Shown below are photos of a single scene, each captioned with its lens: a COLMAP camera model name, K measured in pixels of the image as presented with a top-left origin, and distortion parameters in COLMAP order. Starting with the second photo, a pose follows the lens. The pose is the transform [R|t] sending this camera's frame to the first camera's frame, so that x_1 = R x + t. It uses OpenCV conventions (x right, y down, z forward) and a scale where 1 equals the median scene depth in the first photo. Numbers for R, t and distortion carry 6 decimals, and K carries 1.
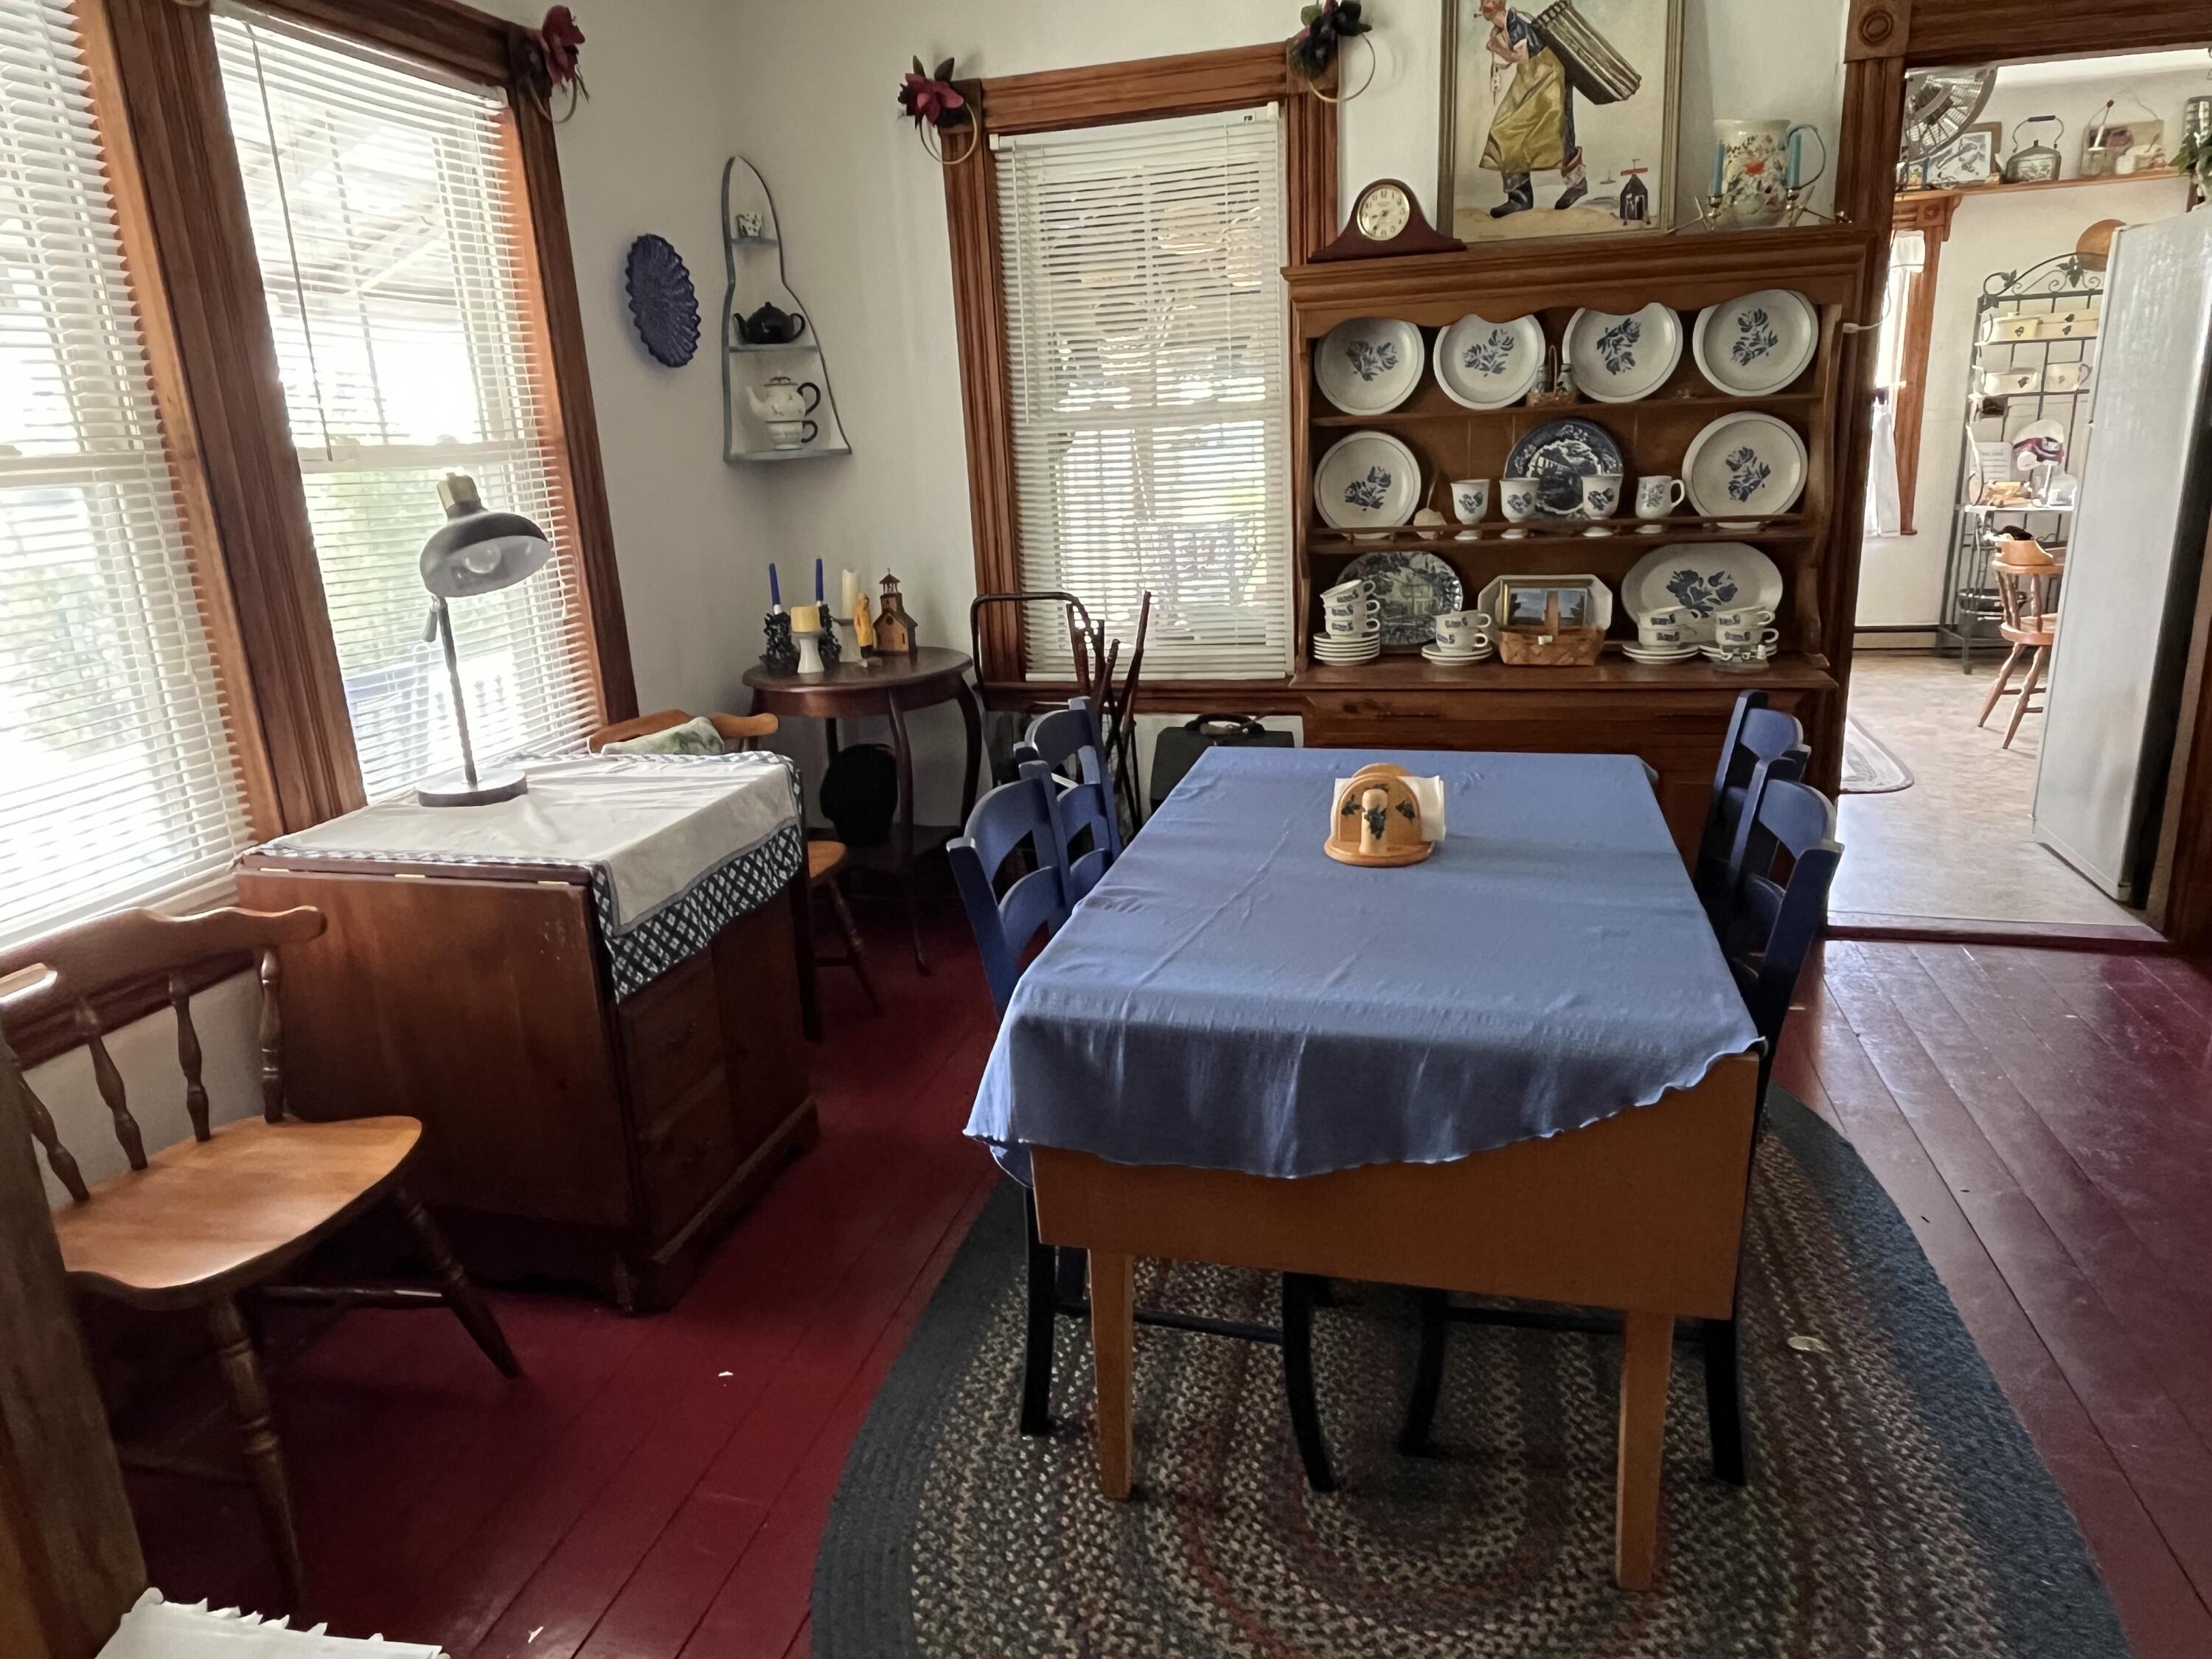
lens RADIAL K [[1394.1, 0, 1096.9], [0, 1394.1, 835.3], [0, 0, 1]] dist [0.005809, 0.000798]
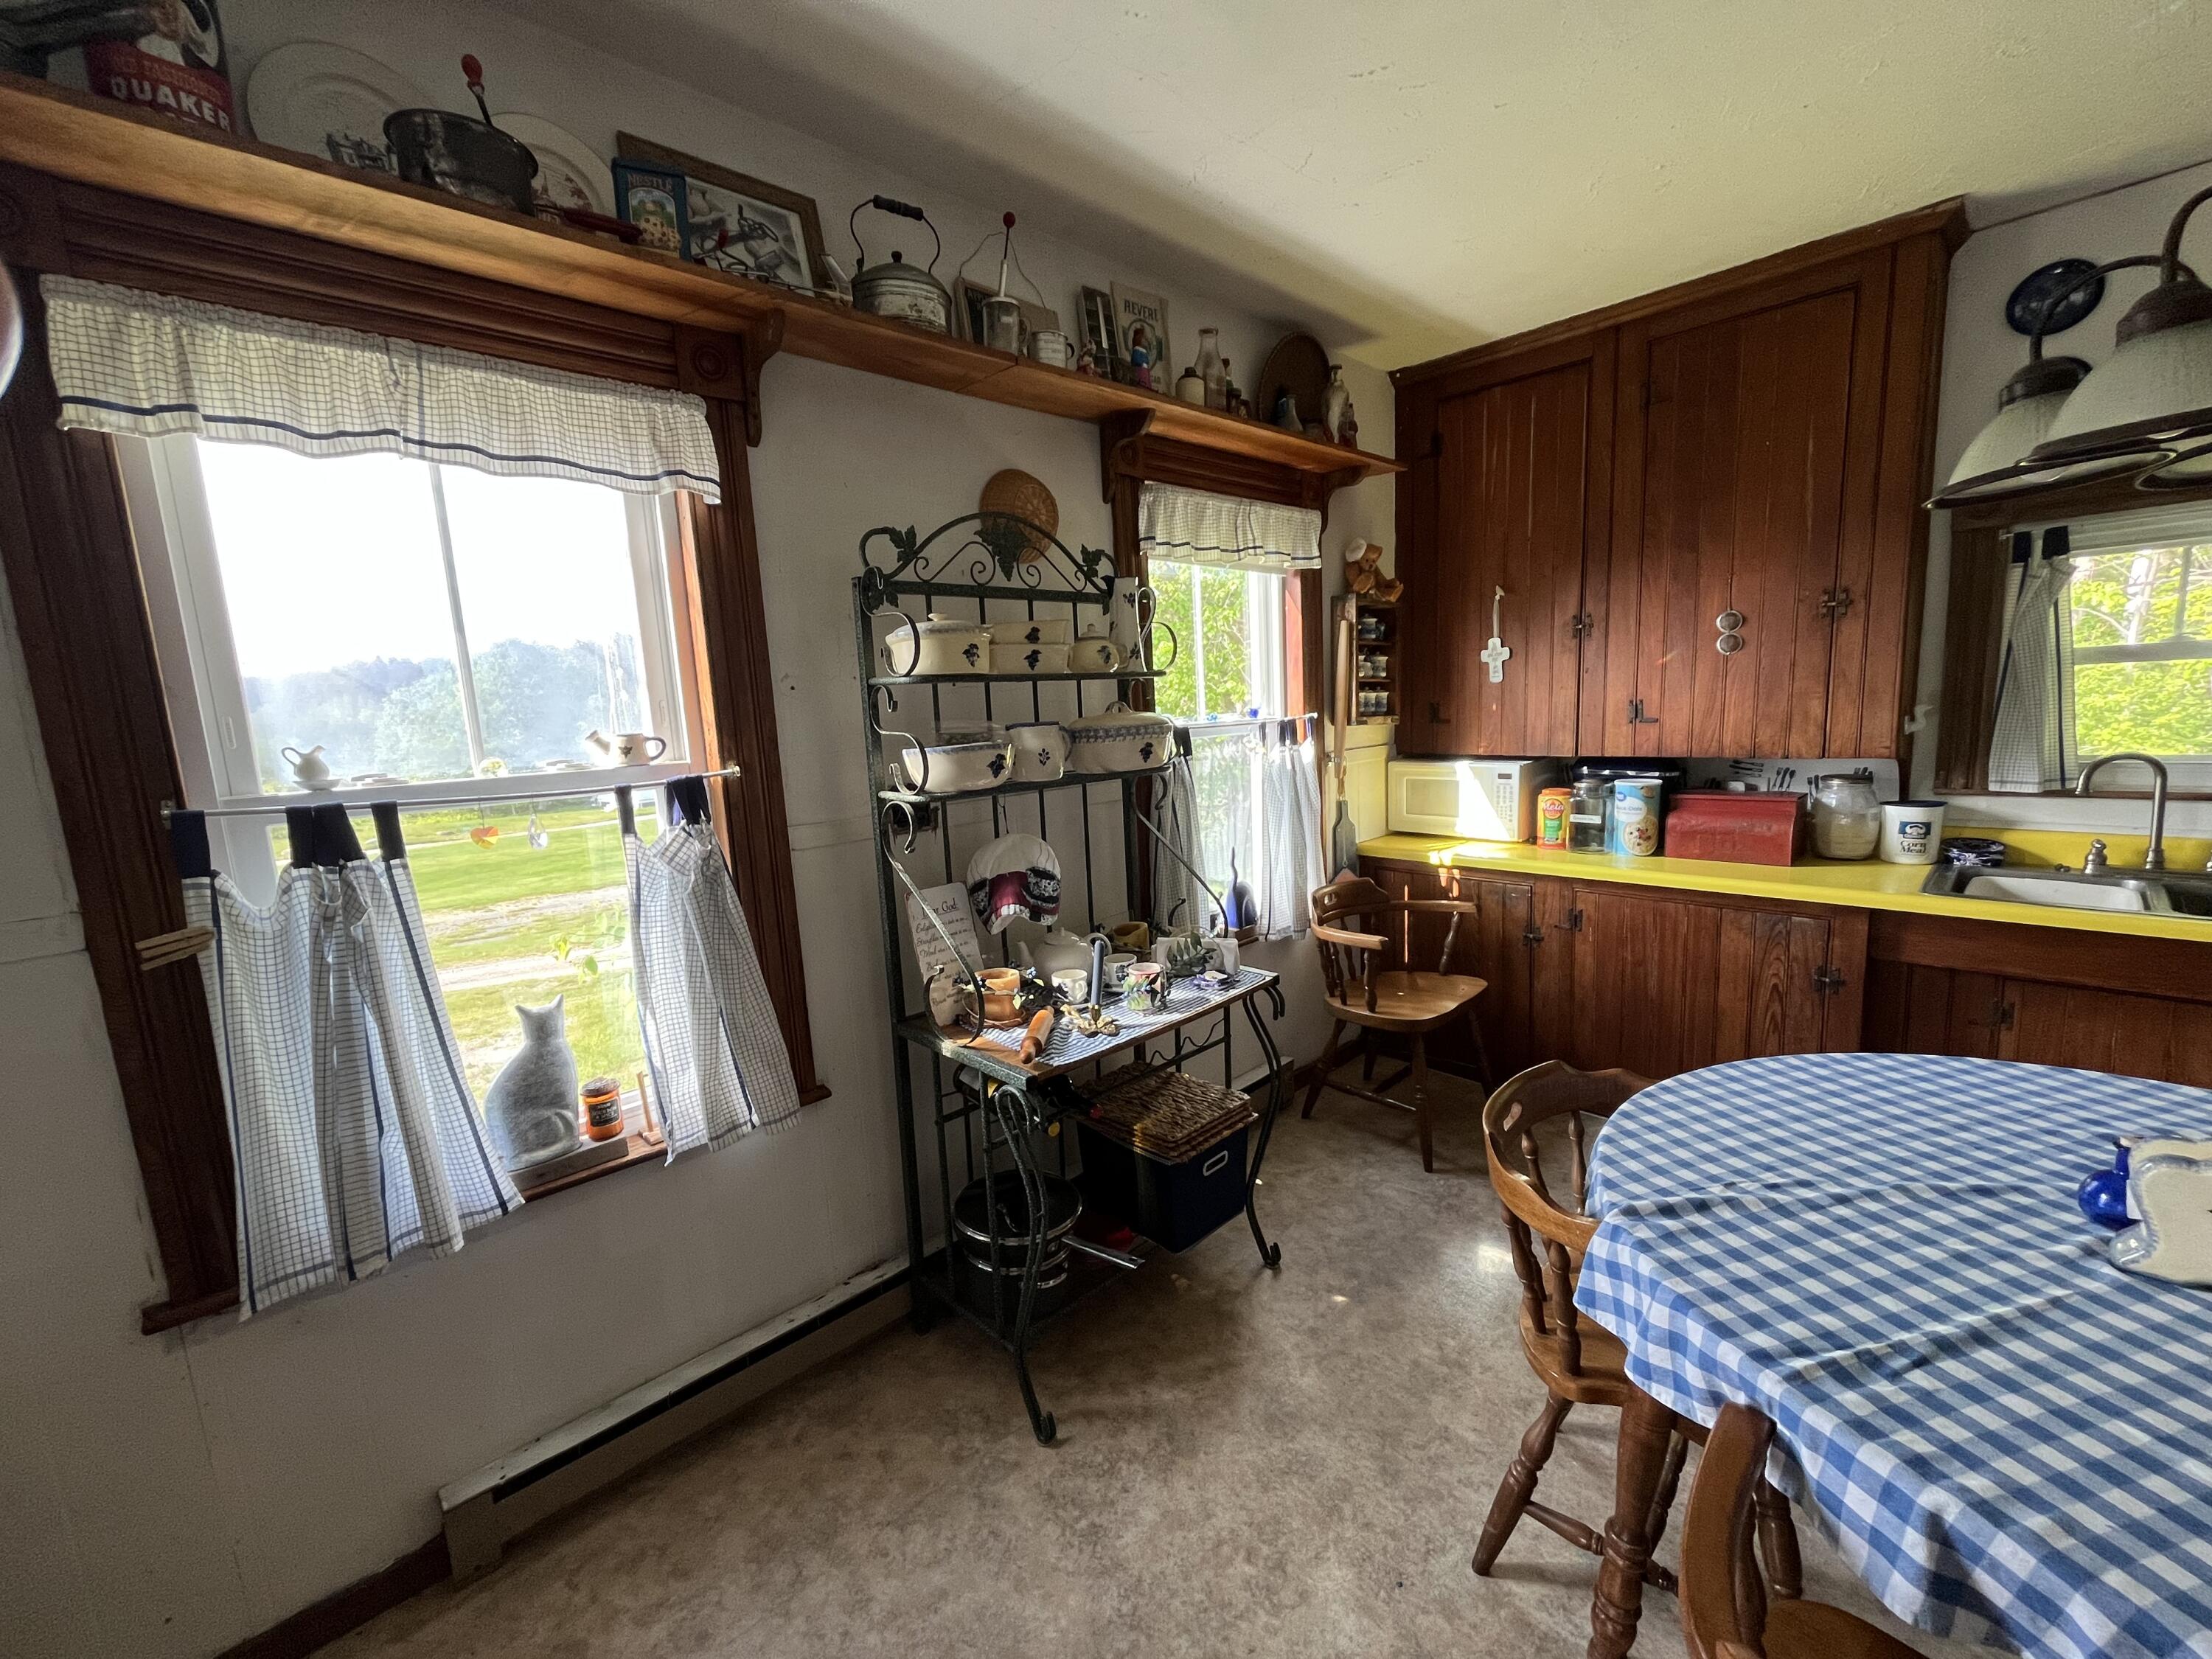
lens RADIAL K [[891.7, 0, 1092.1], [0, 891.7, 835.5], [0, 0, 1]] dist [-0.001656, -0.000809]
pose [[0.540213, -0.099358, 0.835642, 0.434154], [0.258385, 0.964623, -0.052342, -0.275945], [-0.800879, 0.244193, 0.546774, 0.815269]]
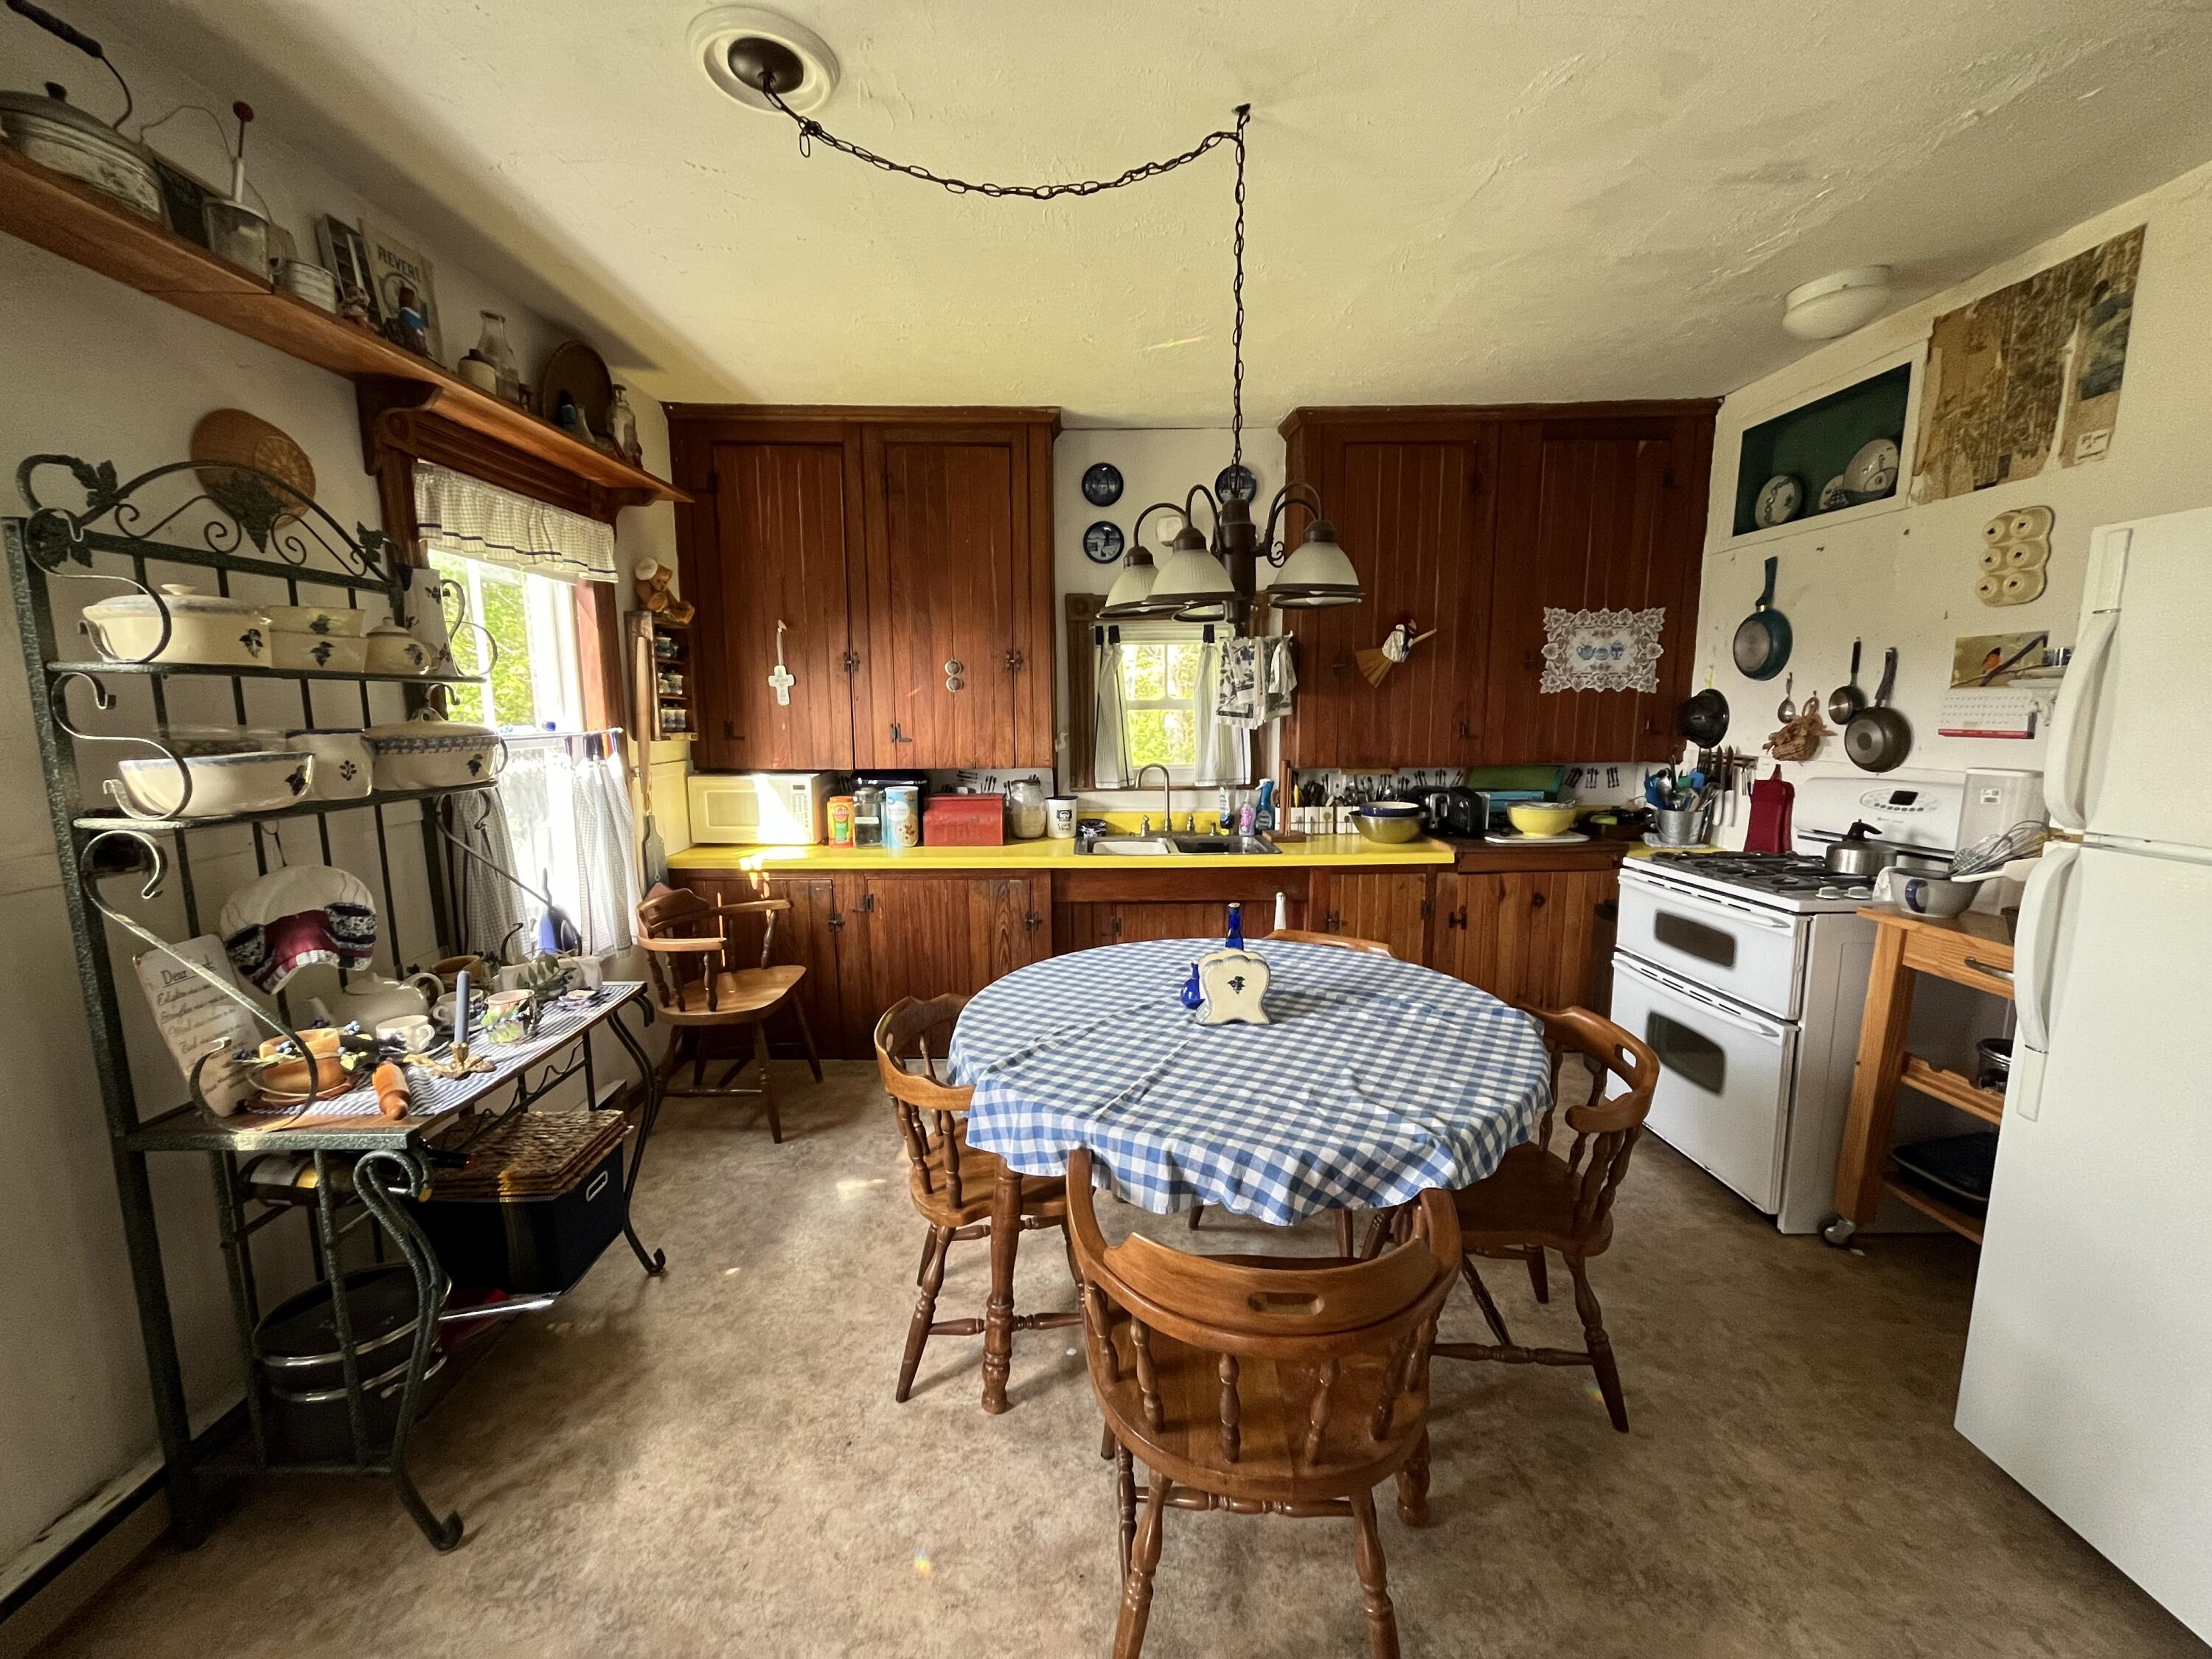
lens RADIAL K [[891.7, 0, 1093.4], [0, 891.7, 835.6], [0, 0, 1]] dist [-0.001656, -0.000809]
pose [[-0.250065, -0.090873, 0.963955, 0.380575], [0.289850, 0.942903, 0.164080, -0.284127], [-0.923826, 0.320432, -0.209447, 0.849795]]
